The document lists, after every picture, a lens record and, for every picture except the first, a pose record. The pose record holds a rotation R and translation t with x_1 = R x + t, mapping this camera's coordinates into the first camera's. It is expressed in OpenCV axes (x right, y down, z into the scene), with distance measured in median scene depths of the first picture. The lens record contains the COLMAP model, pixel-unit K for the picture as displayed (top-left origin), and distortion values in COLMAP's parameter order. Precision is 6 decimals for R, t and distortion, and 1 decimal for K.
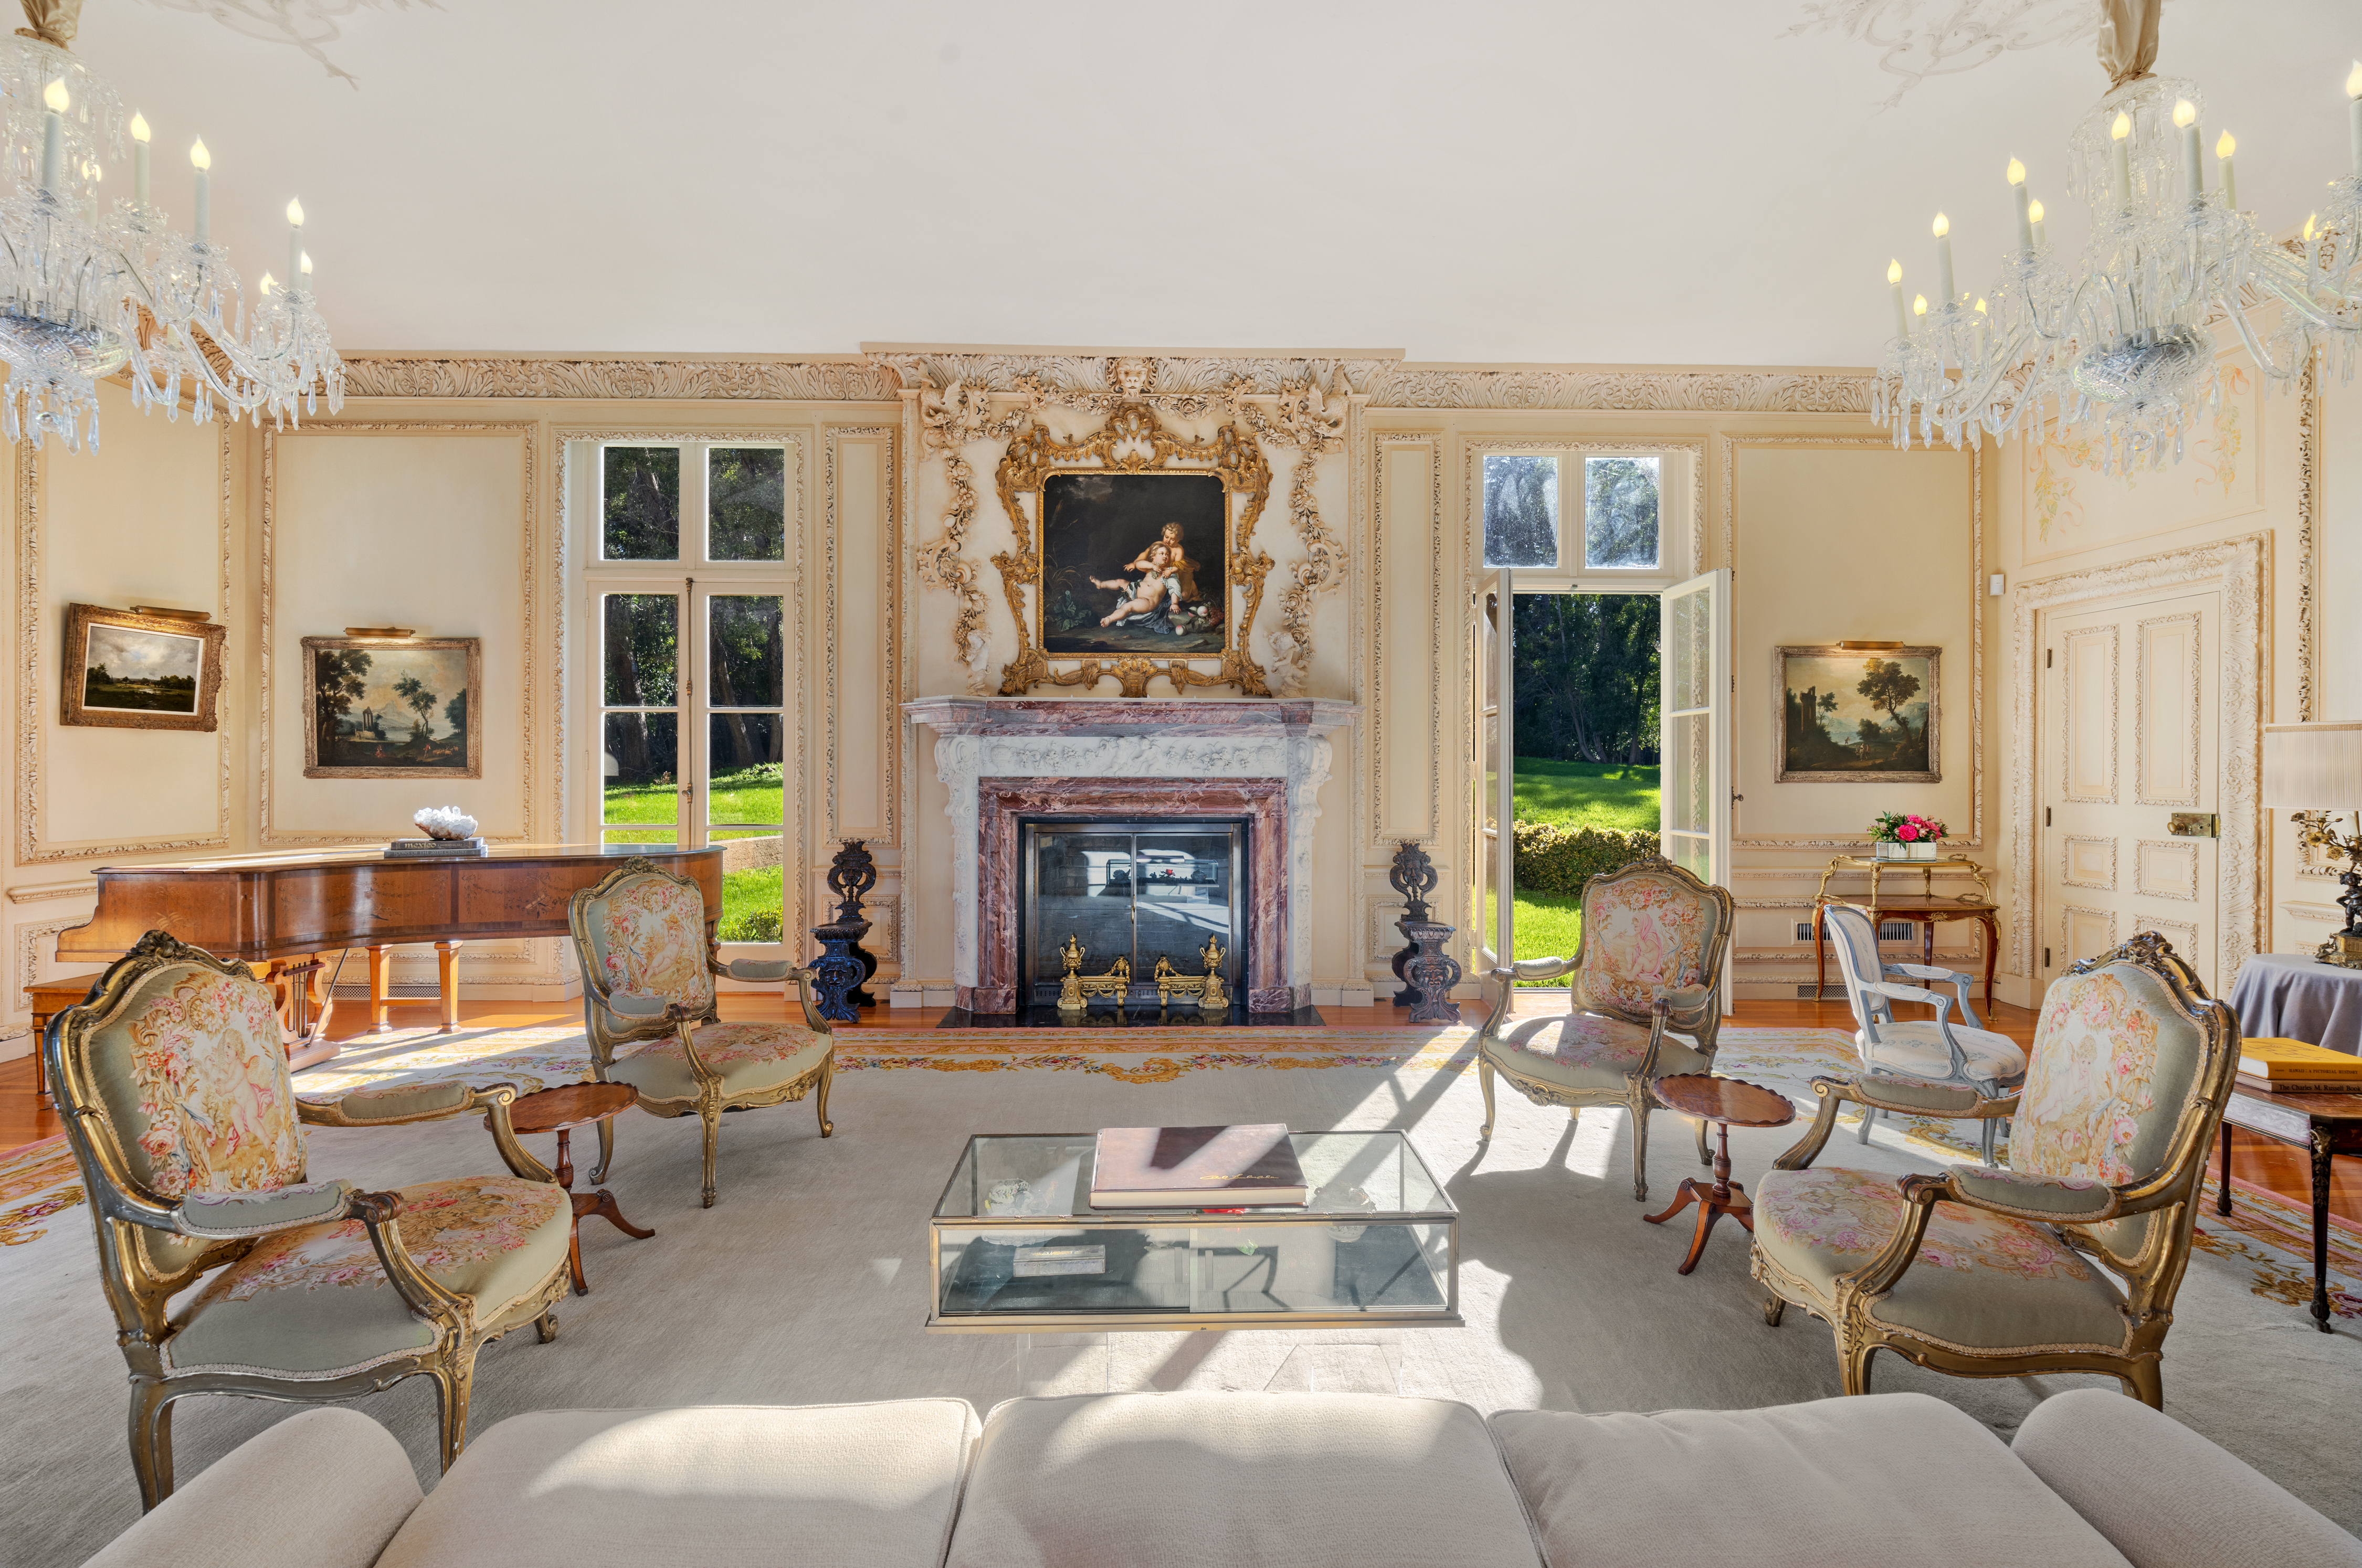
lens RADIAL K [[1028.9, 0, 1180.3], [0, 1028.9, 771.3], [0, 0, 1]] dist [-0.000486, -0.000411]
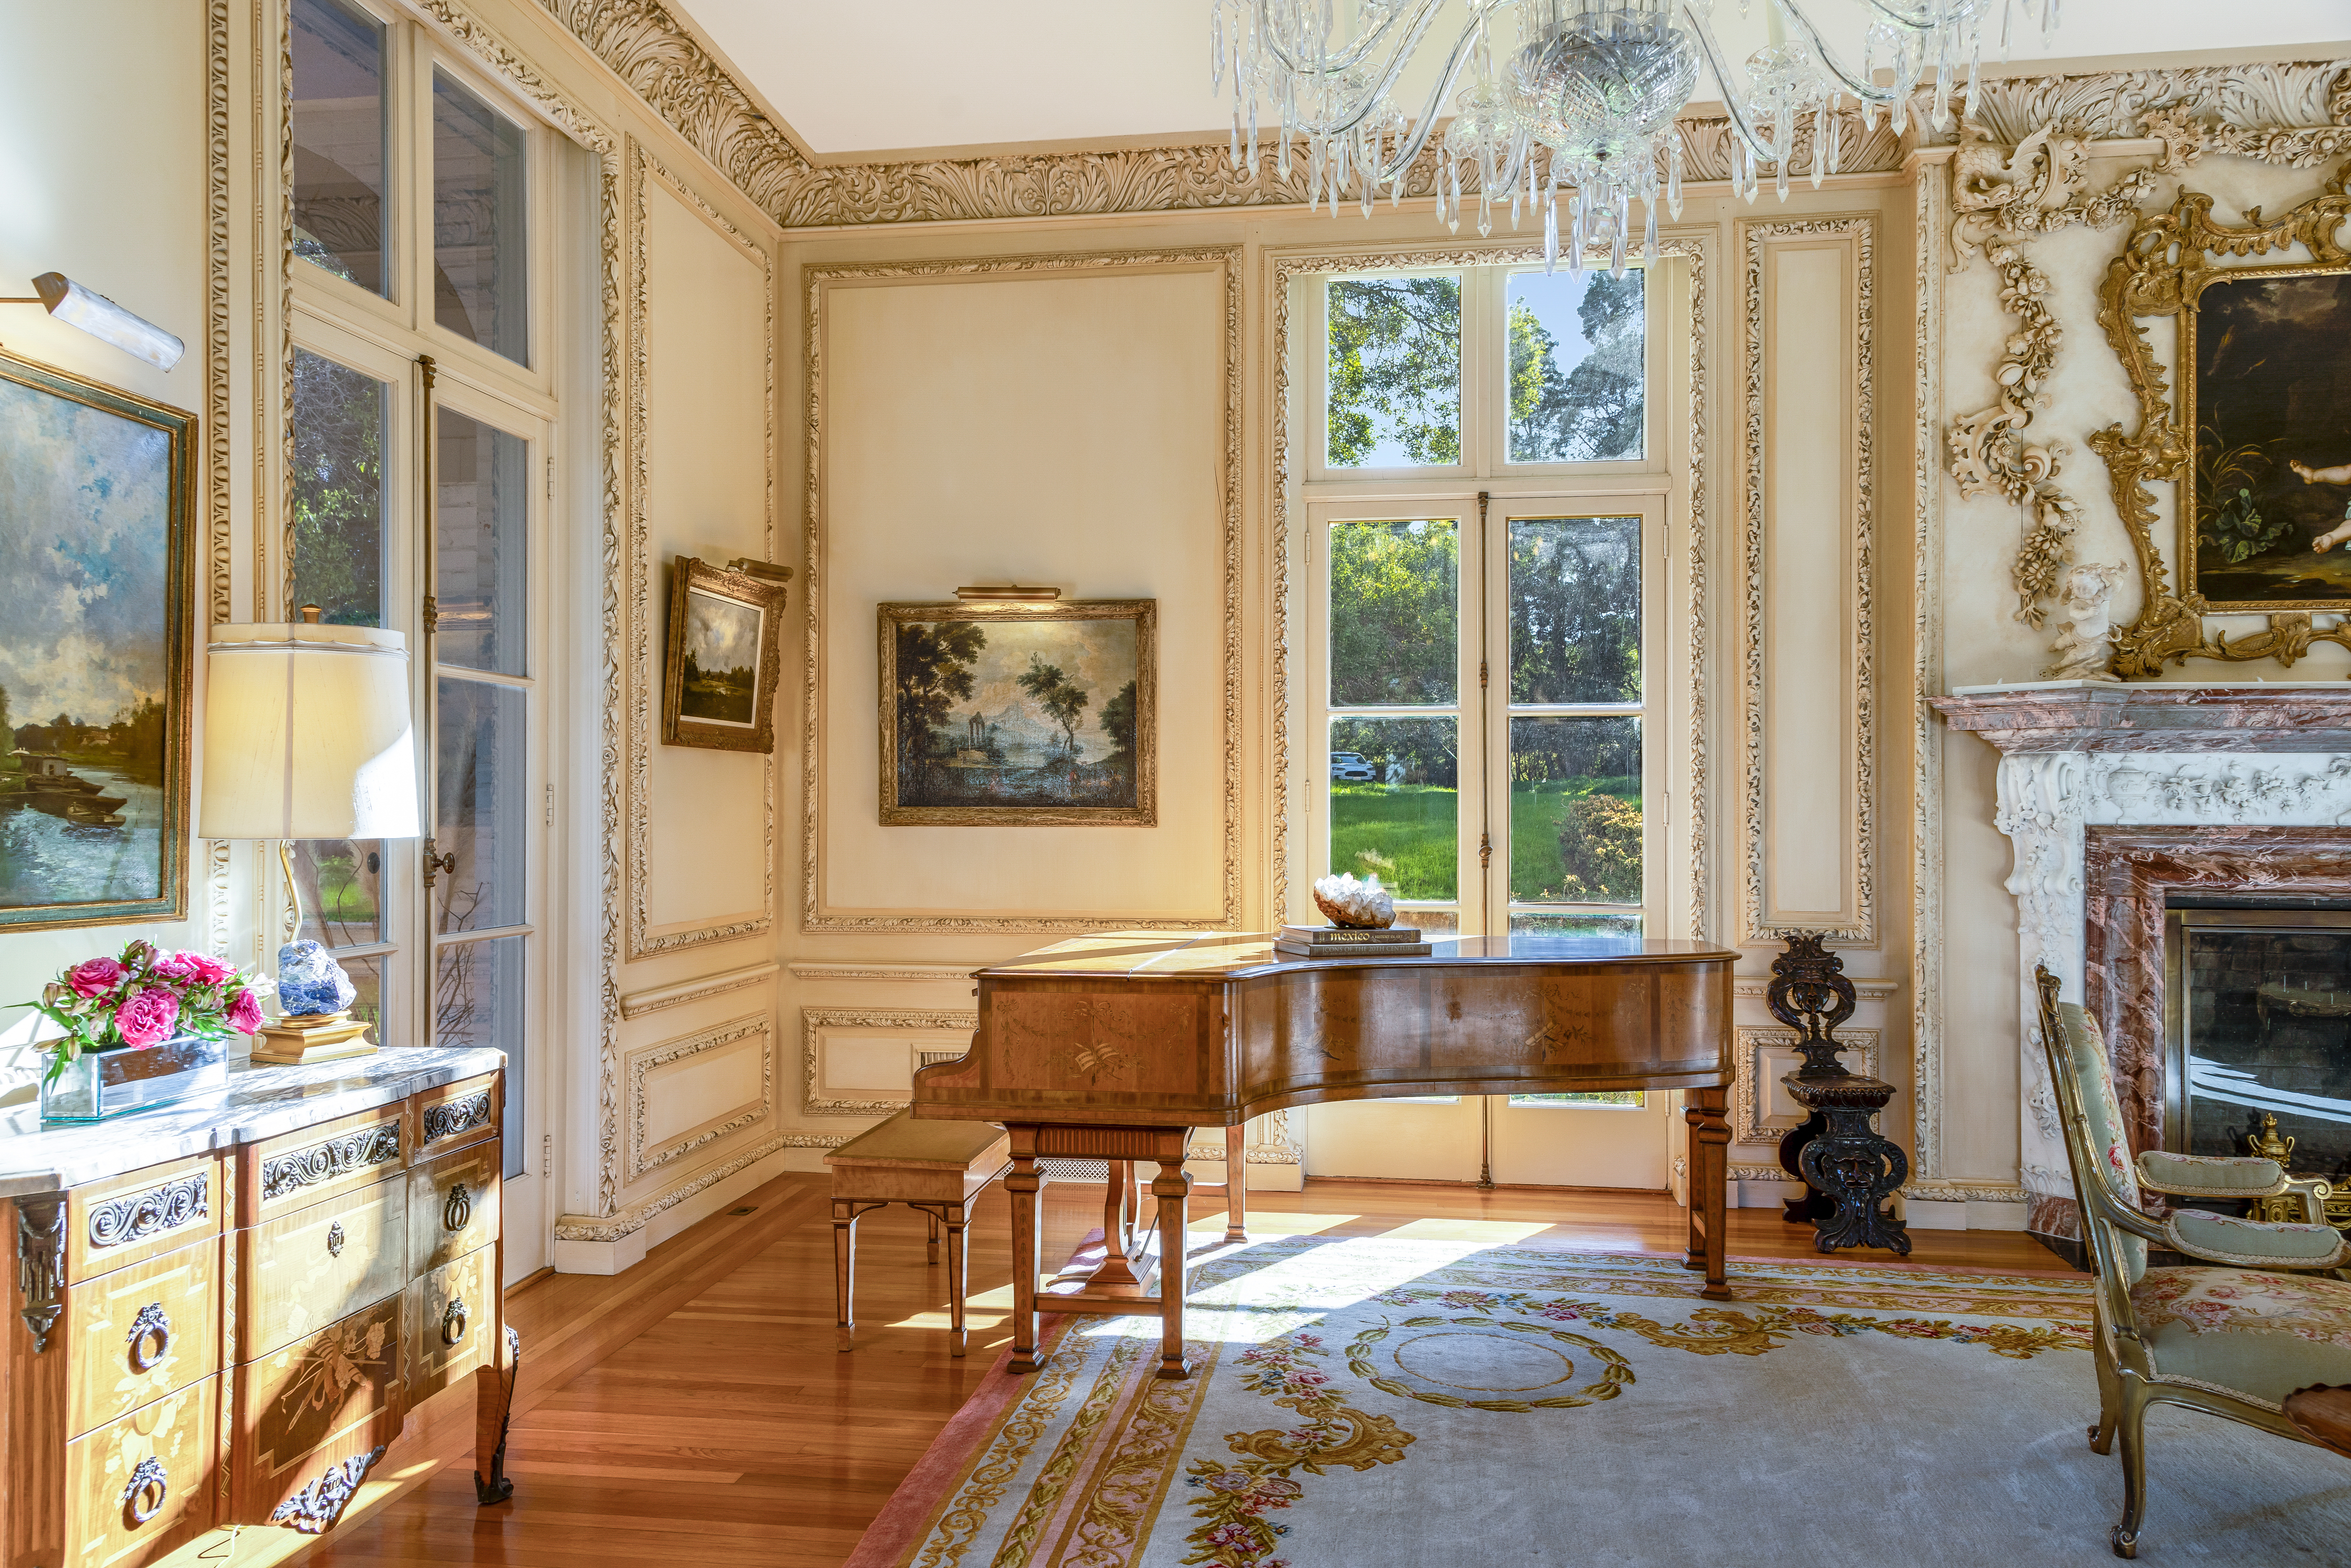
lens RADIAL K [[1711.6, 0, 1177.2], [0, 1711.6, 786.8], [0, 0, 1]] dist [0.033289, -0.000040]
pose [[0.986665, -0.003126, -0.162733, -0.521545], [0.000965, 0.999910, -0.013353, -0.003089], [0.162760, 0.013018, 0.986580, -0.014849]]
